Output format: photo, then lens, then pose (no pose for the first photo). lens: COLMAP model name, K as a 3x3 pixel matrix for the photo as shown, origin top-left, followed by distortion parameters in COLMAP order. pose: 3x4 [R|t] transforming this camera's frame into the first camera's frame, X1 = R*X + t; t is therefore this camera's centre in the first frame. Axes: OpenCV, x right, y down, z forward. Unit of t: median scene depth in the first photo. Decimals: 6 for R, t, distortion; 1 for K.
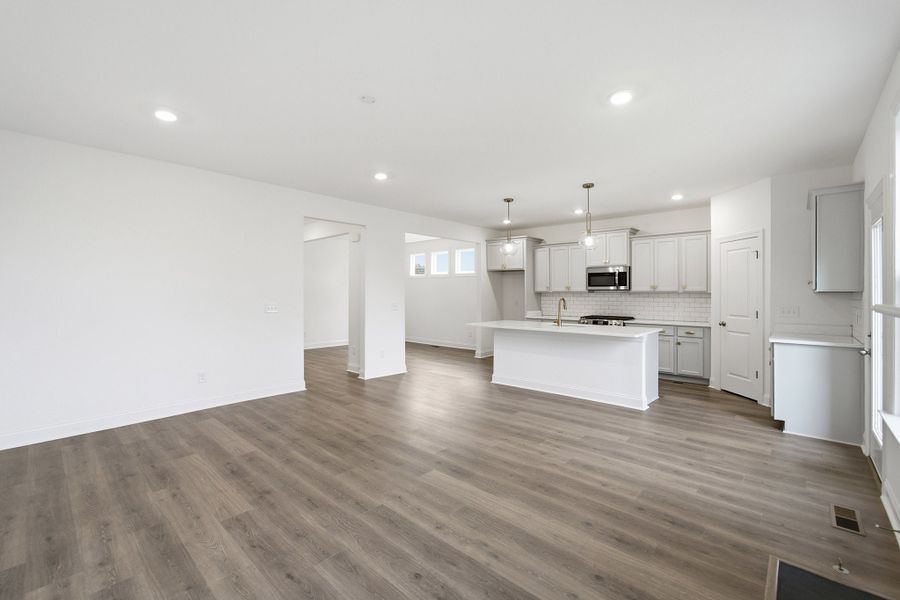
lens RADIAL K [[381.6, 0, 446.7], [0, 381.6, 296.0], [0, 0, 1]] dist [-0.030578, 0.020786]
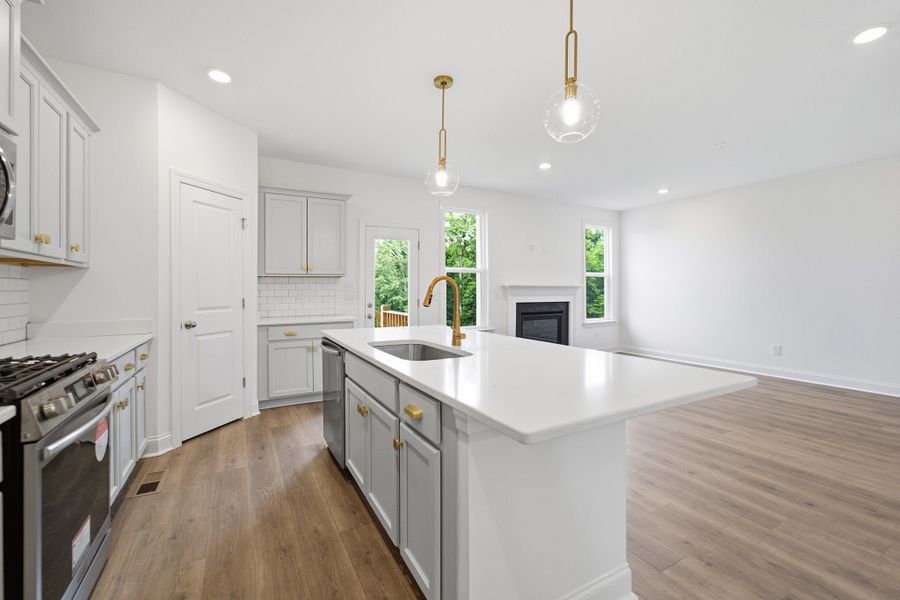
lens RADIAL K [[386.3, 0, 448.2], [0, 386.3, 287.1], [0, 0, 1]] dist [-0.001135, -0.000149]
pose [[-0.951465, -0.000070, 0.307758, 0.190492], [-0.000431, 0.999999, -0.001103, 0.018070], [-0.307758, -0.001182, -0.951464, 1.565169]]
